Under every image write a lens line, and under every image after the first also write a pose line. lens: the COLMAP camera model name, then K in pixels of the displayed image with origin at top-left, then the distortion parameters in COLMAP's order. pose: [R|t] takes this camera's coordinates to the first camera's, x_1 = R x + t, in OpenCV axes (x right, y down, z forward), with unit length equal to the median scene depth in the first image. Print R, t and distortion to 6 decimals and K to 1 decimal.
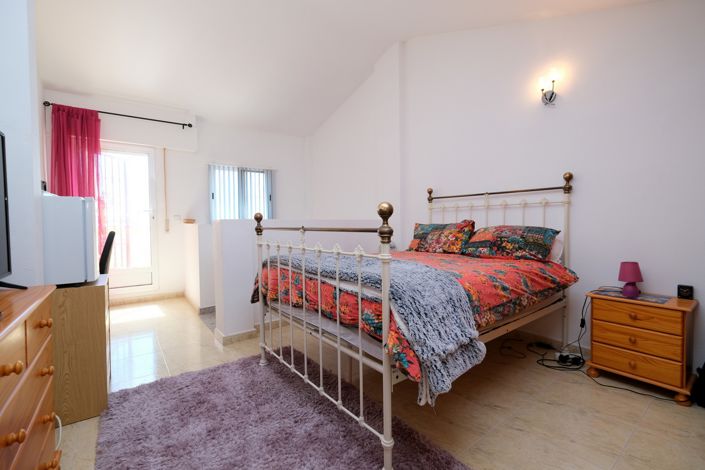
lens RADIAL K [[305.0, 0, 350.6], [0, 305.0, 233.5], [0, 0, 1]] dist [-0.001306, -0.000468]
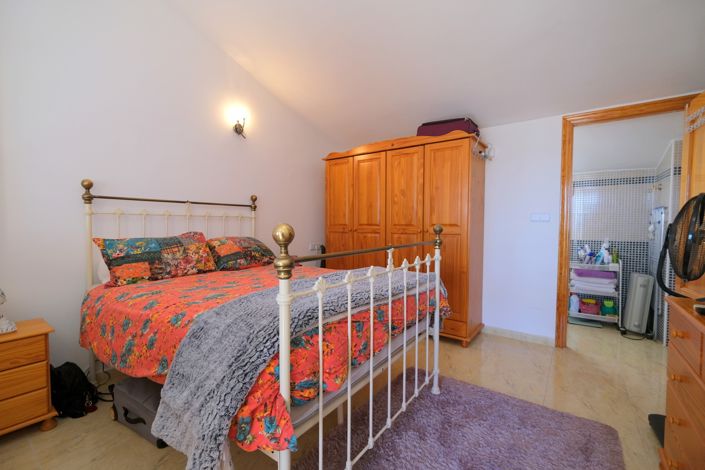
lens RADIAL K [[305.0, 0, 350.6], [0, 305.0, 233.5], [0, 0, 1]] dist [-0.001306, -0.000468]
pose [[-0.289138, -0.017745, 0.957123, -0.586366], [0.040732, 0.998695, 0.030820, -0.050120], [-0.956420, 0.047897, -0.288038, 0.859001]]
